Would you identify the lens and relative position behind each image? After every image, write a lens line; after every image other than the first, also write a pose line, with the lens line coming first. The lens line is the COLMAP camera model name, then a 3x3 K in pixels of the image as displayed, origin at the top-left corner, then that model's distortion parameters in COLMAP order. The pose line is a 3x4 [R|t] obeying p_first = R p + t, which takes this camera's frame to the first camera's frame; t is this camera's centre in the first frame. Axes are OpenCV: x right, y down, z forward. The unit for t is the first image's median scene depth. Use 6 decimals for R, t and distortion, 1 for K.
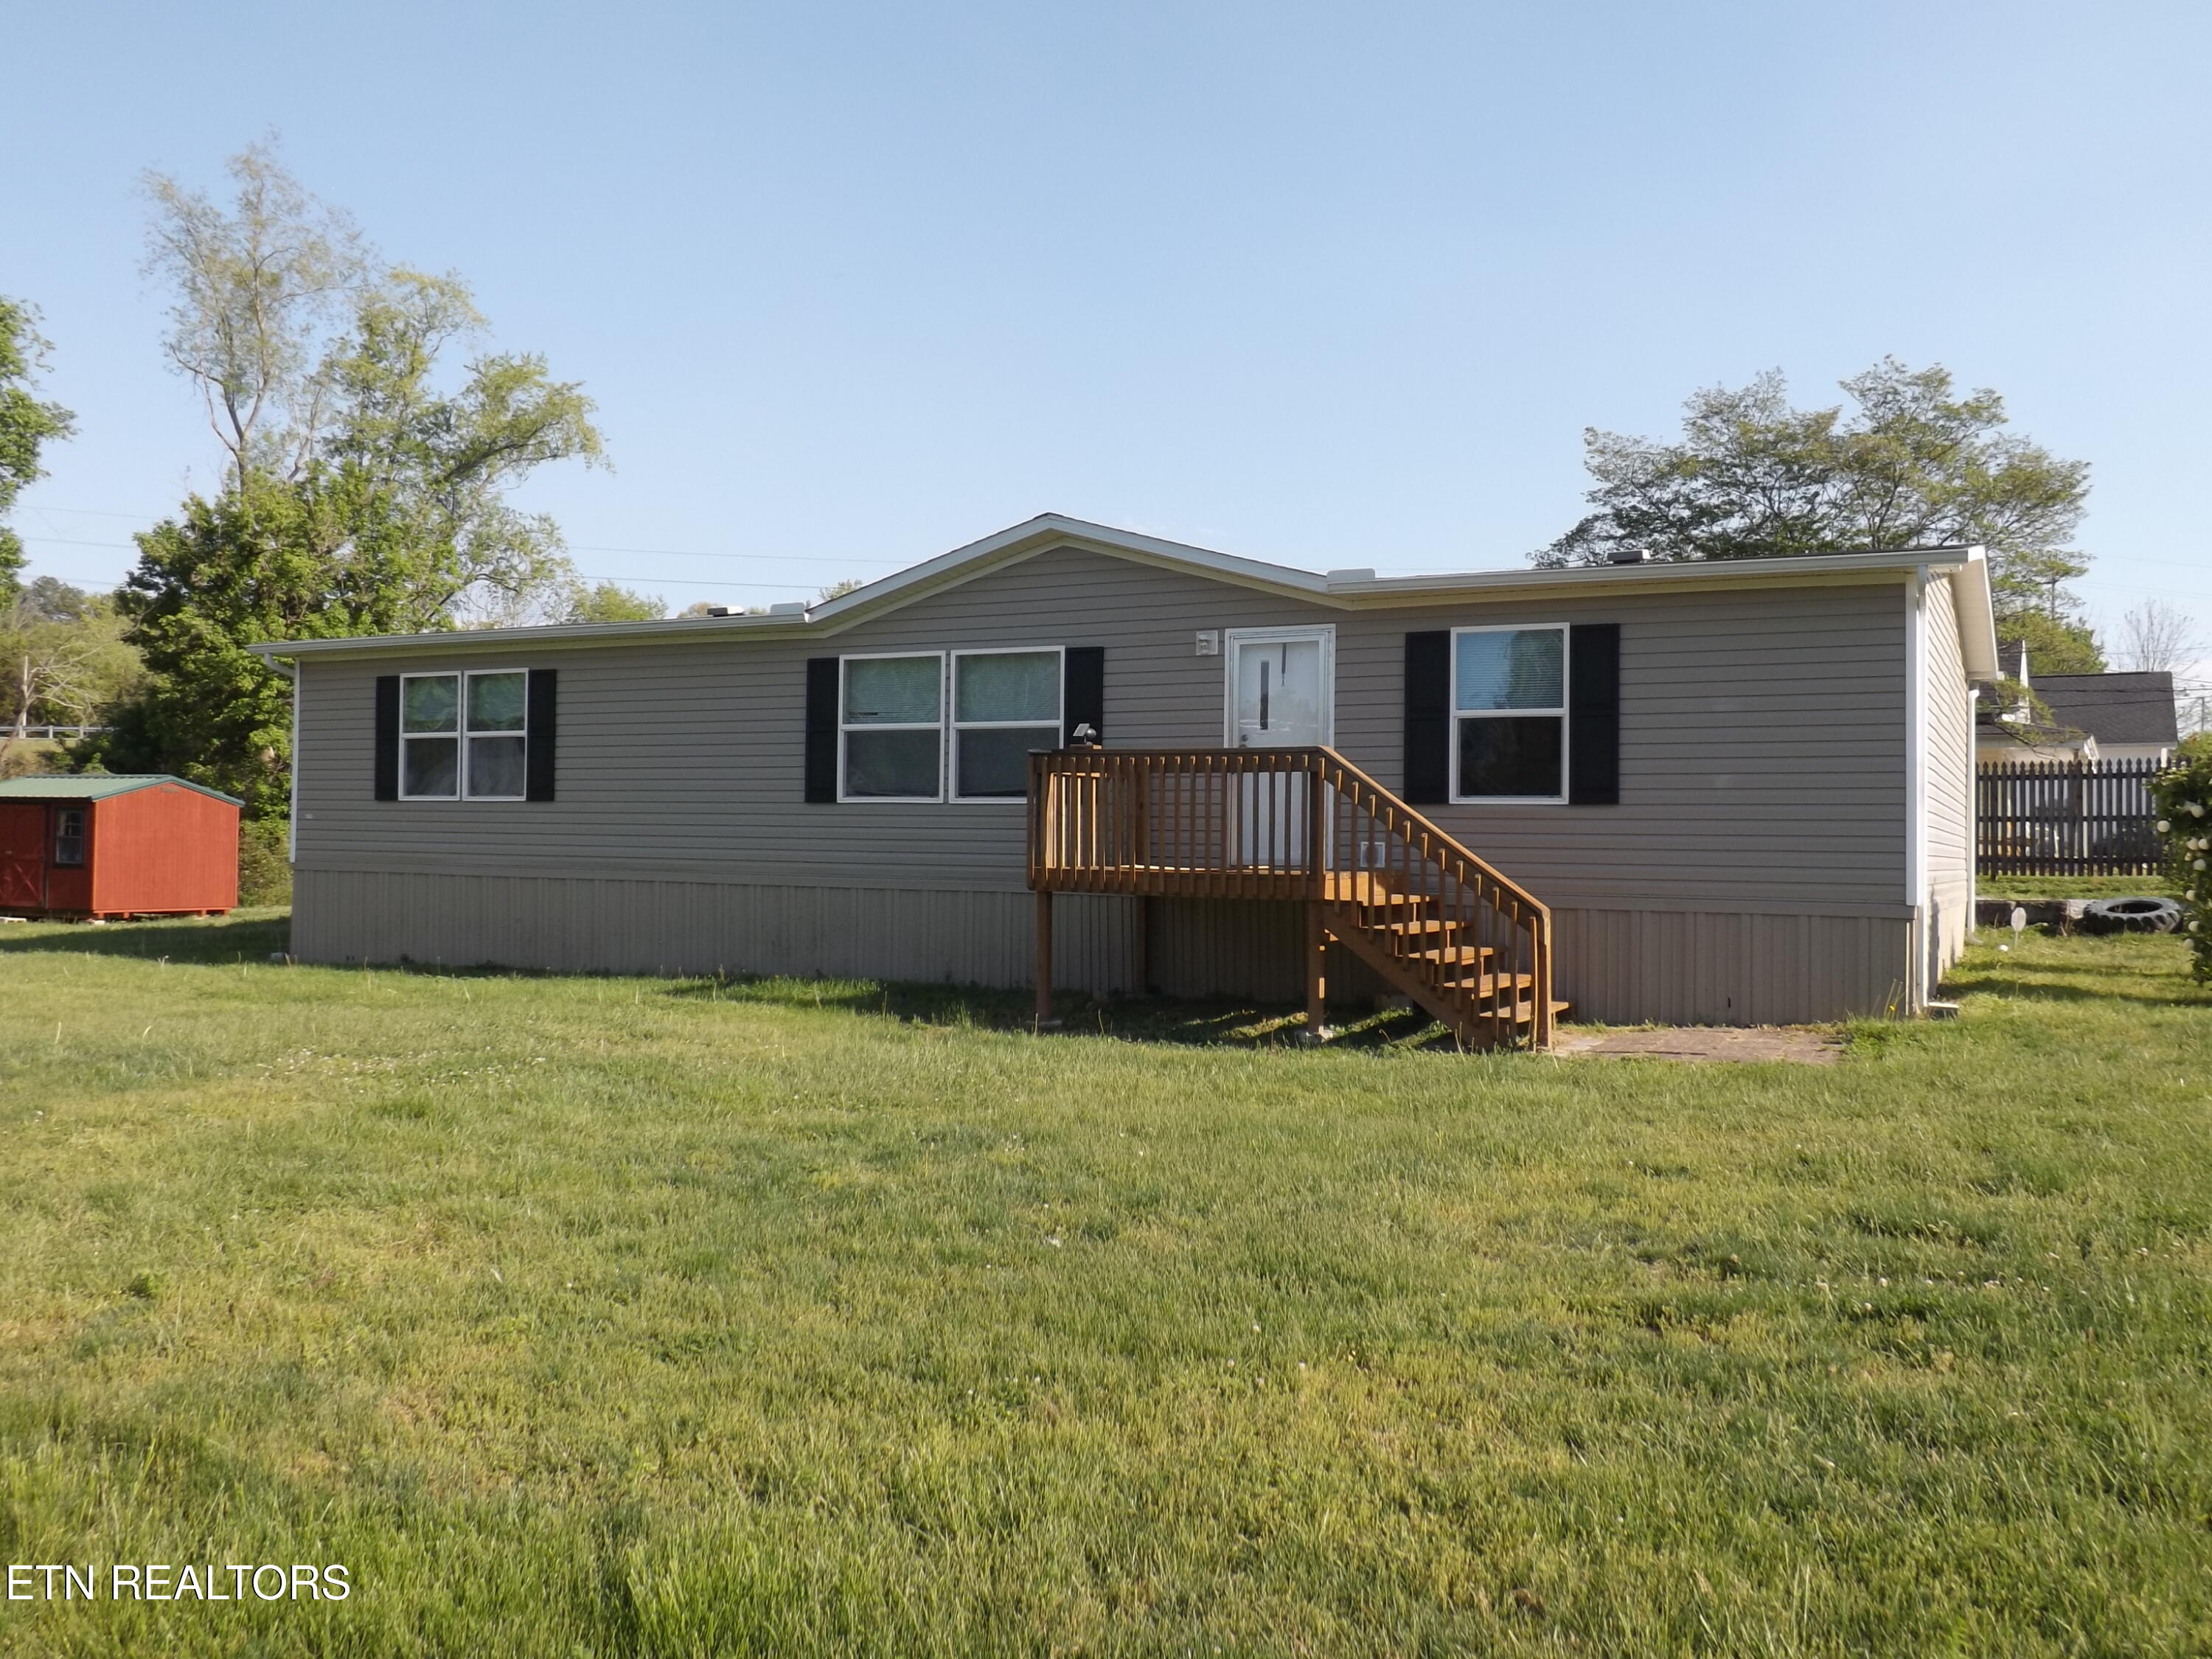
lens RADIAL K [[1675.0, 0, 1106.0], [0, 1675.0, 829.5], [0, 0, 1]] dist [-0.001648, 0.001366]
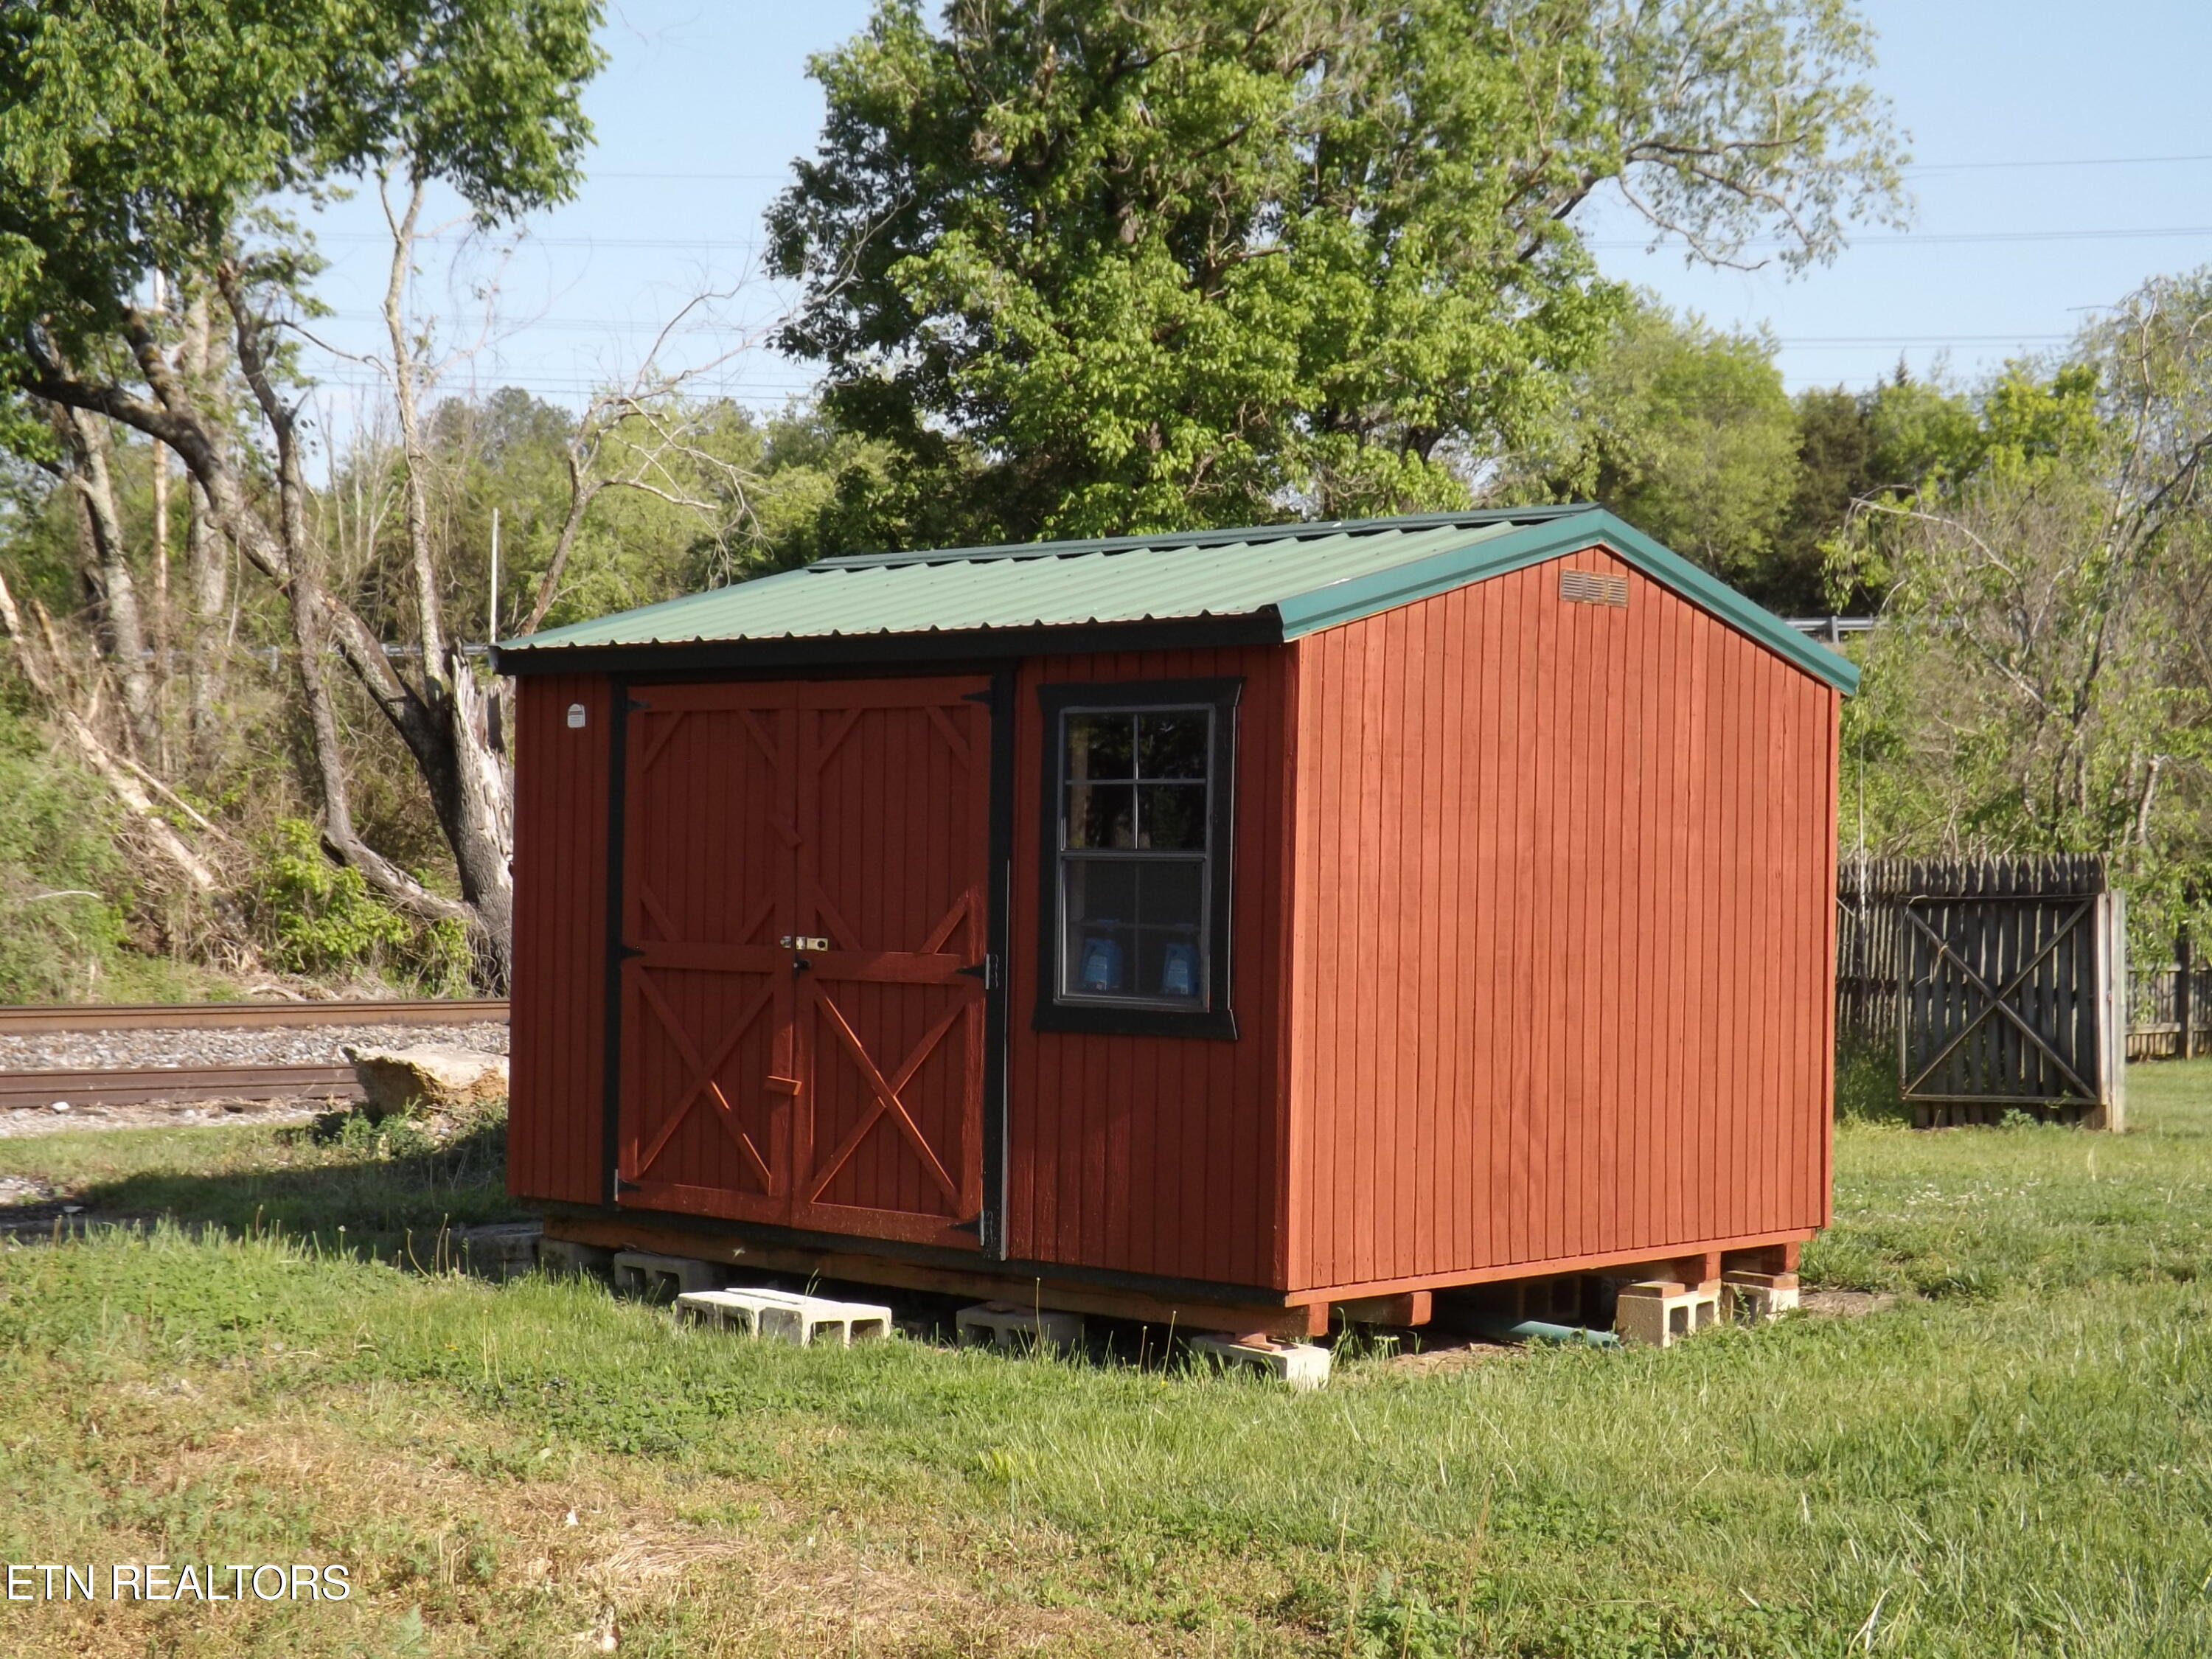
lens RADIAL K [[3328.6, 0, 1106.0], [0, 3328.6, 829.5], [0, 0, 1]] dist [-0.005669, -0.029880]
pose [[0.929143, -0.008064, -0.369633, -0.253301], [0.002966, 0.999893, -0.014358, 0.003961], [0.369709, 0.012244, 0.929067, 0.349566]]
